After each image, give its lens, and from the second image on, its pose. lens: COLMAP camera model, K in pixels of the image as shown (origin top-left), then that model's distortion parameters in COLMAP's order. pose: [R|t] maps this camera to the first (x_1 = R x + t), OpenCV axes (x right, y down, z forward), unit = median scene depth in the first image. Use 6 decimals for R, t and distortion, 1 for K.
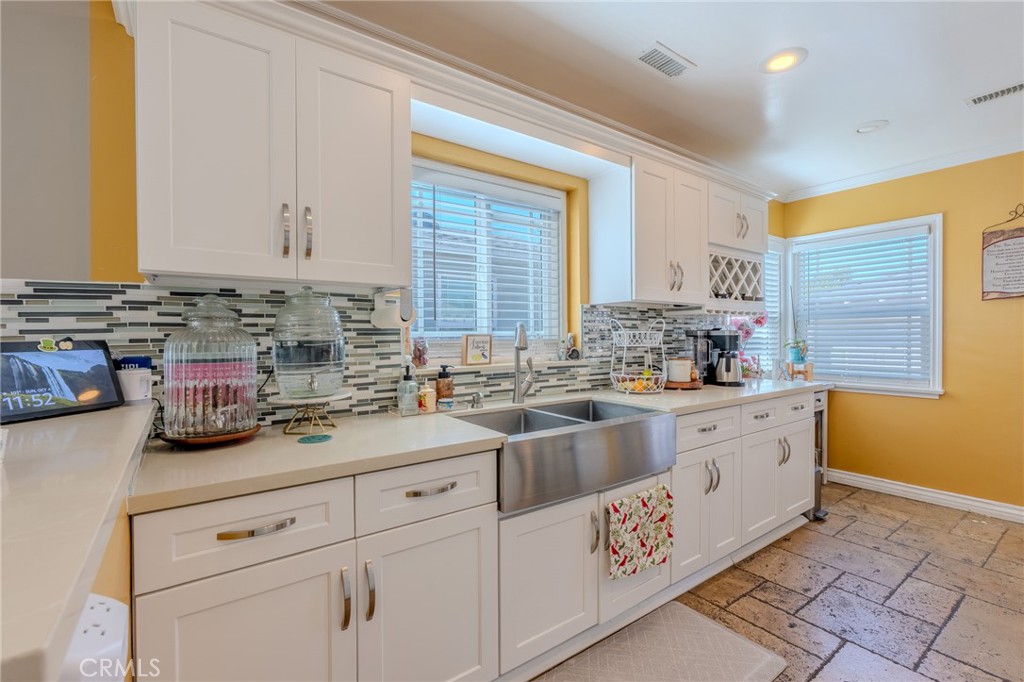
lens RADIAL K [[456.5, 0, 509.0], [0, 456.5, 339.8], [0, 0, 1]] dist [-0.005172, 0.002114]
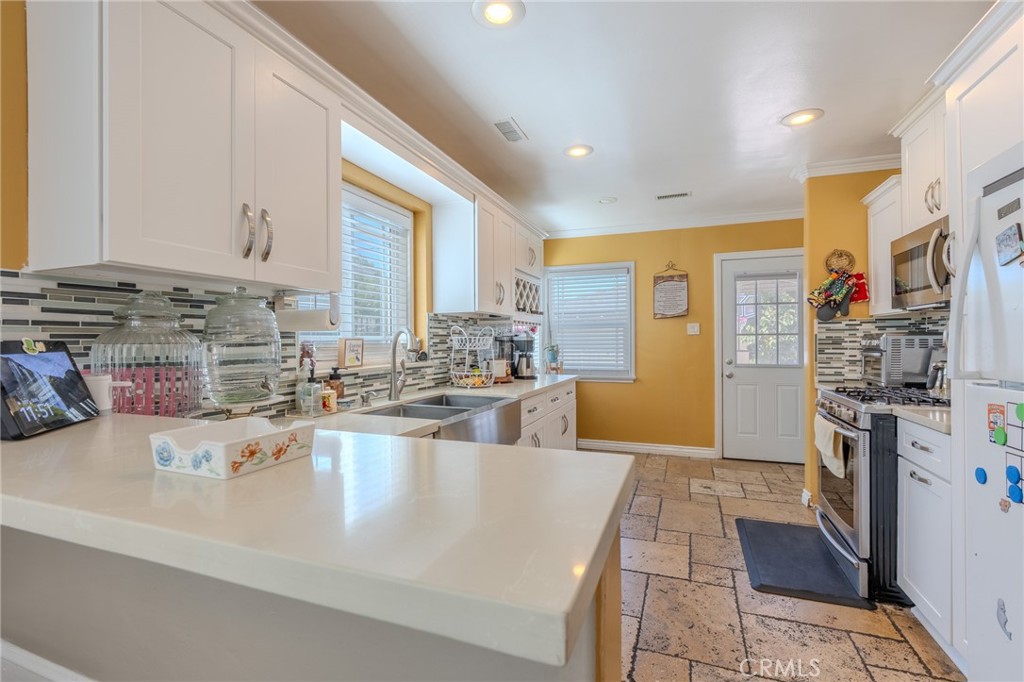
lens RADIAL K [[456.5, 0, 516.2], [0, 456.5, 339.7], [0, 0, 1]] dist [-0.005172, 0.002114]
pose [[0.834012, 0.004211, 0.551730, -0.302808], [0.003365, 0.999913, -0.012718, 0.005666], [-0.551736, 0.012463, 0.833925, -0.079902]]
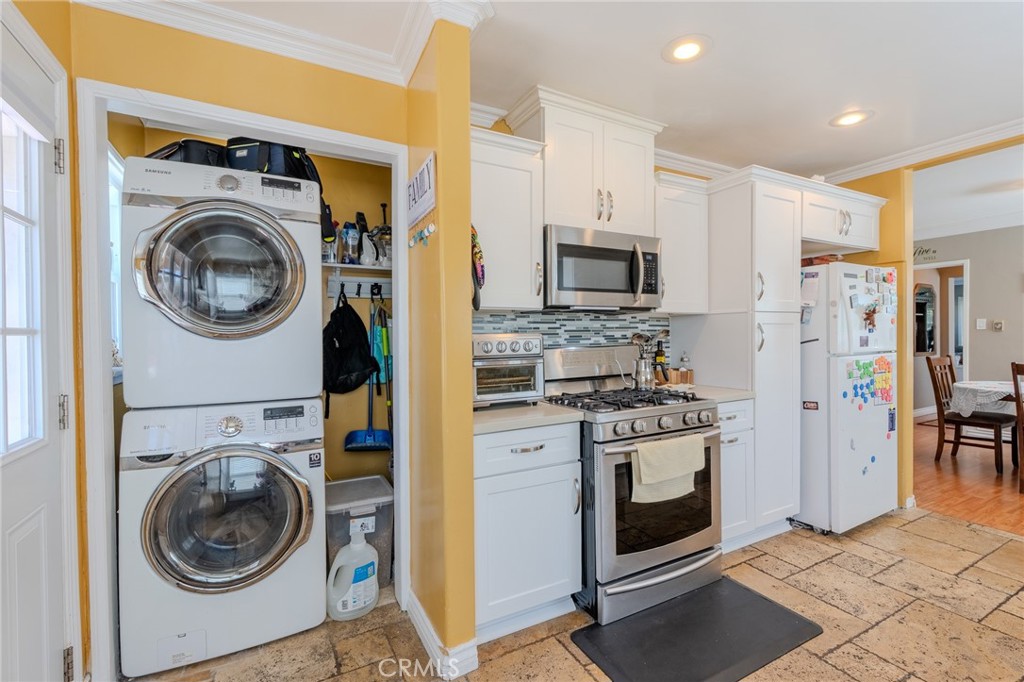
lens RADIAL K [[456.5, 0, 515.8], [0, 456.5, 340.6], [0, 0, 1]] dist [-0.005172, 0.002114]
pose [[-0.991776, 0.015423, 0.127056, 1.004618], [0.017982, 0.999657, 0.019020, -0.025969], [-0.126719, 0.021148, -0.991713, 1.243976]]
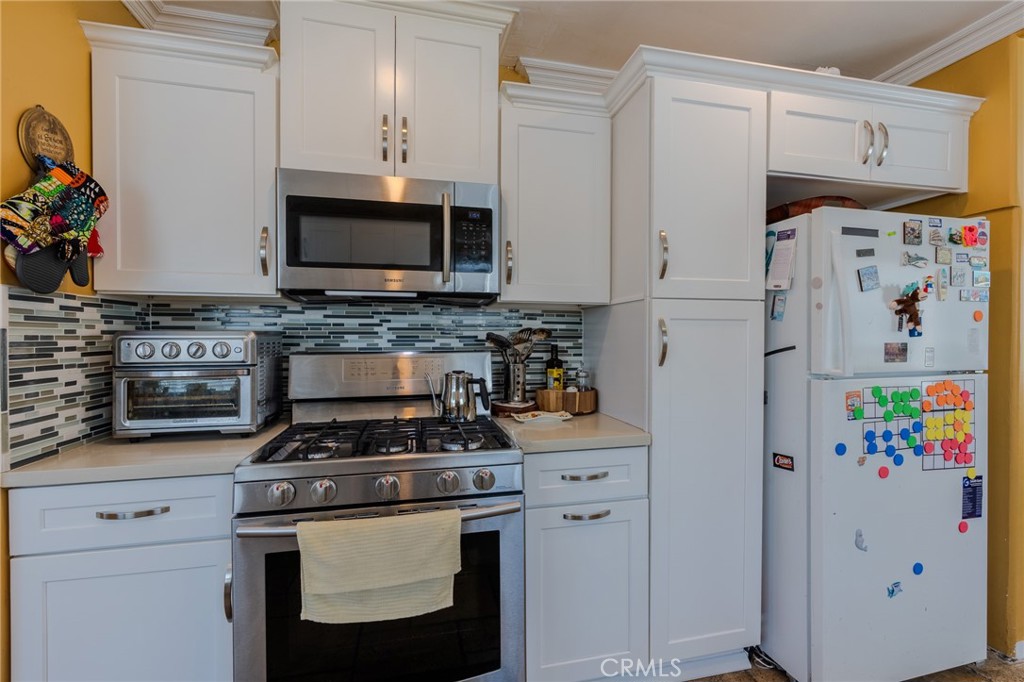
lens RADIAL K [[456.5, 0, 527.7], [0, 456.5, 340.4], [0, 0, 1]] dist [-0.005172, 0.002114]
pose [[-0.925129, 0.001787, 0.379649, 0.509041], [0.007522, 0.999879, 0.013623, -0.015335], [-0.379579, 0.015459, -0.925030, 0.765196]]
